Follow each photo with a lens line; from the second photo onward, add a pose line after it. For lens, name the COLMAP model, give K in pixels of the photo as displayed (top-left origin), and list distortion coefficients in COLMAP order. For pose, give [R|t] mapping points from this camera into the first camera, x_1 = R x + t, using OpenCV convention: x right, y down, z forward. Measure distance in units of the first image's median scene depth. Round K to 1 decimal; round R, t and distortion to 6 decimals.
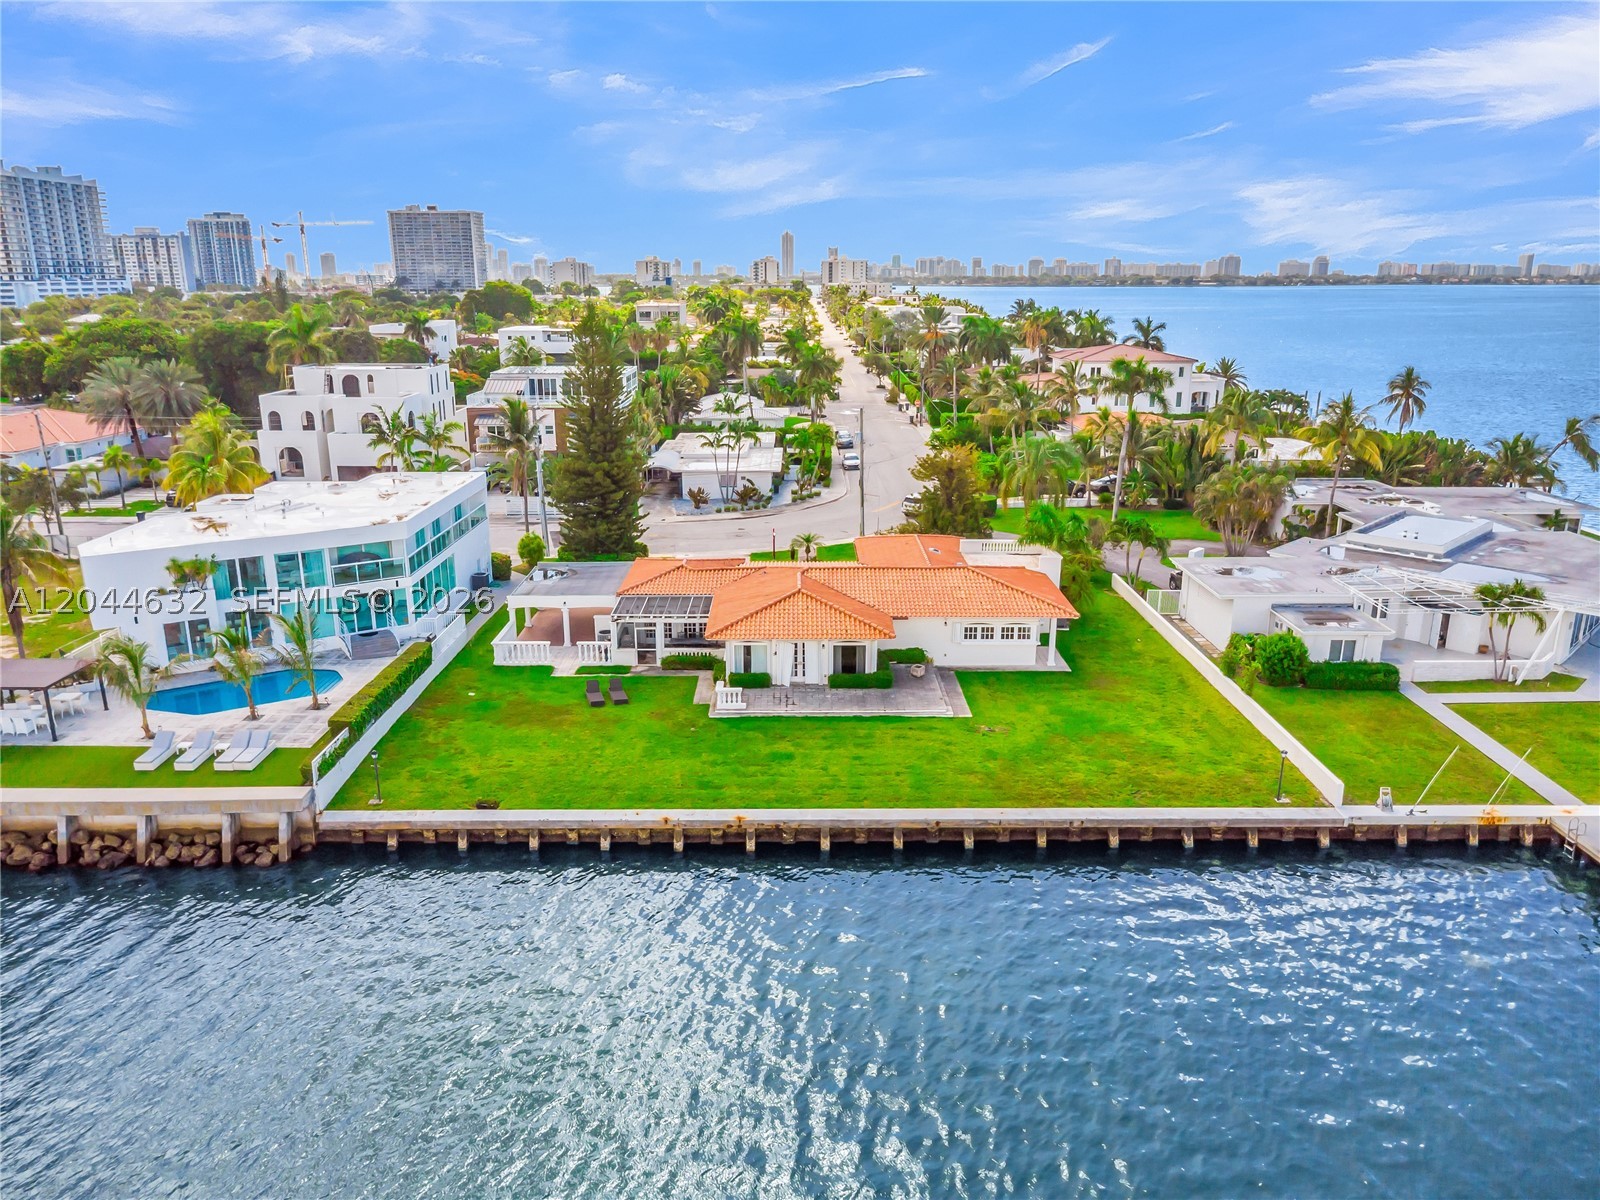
lens RADIAL K [[1154.0, 0, 797.6], [0, 1154.0, 597.3], [0, 0, 1]] dist [0.012300, -0.010066]
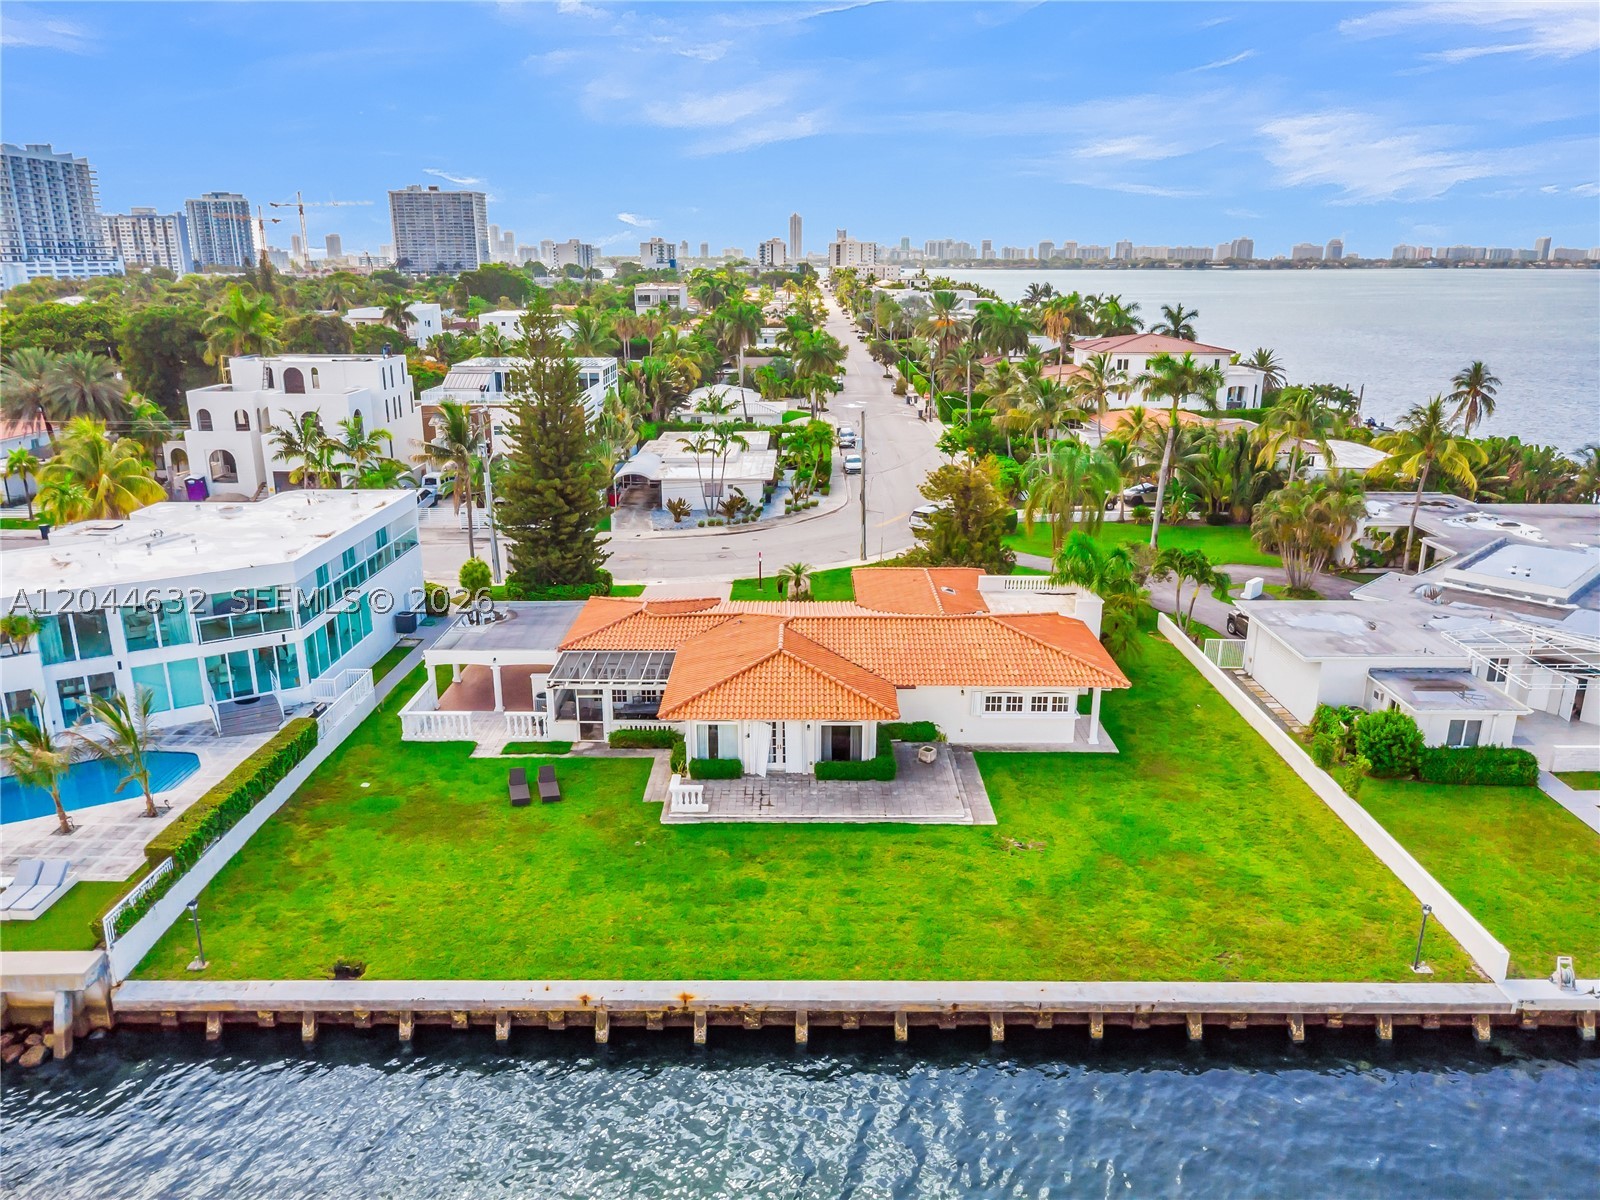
lens RADIAL K [[1154.0, 0, 800.3], [0, 1154.0, 601.6], [0, 0, 1]] dist [0.012300, -0.010066]
pose [[0.999988, 0.003044, -0.003921, 0.013757], [-0.002975, 0.999845, 0.017380, -0.040103], [0.003973, -0.017368, 0.999841, 0.147654]]
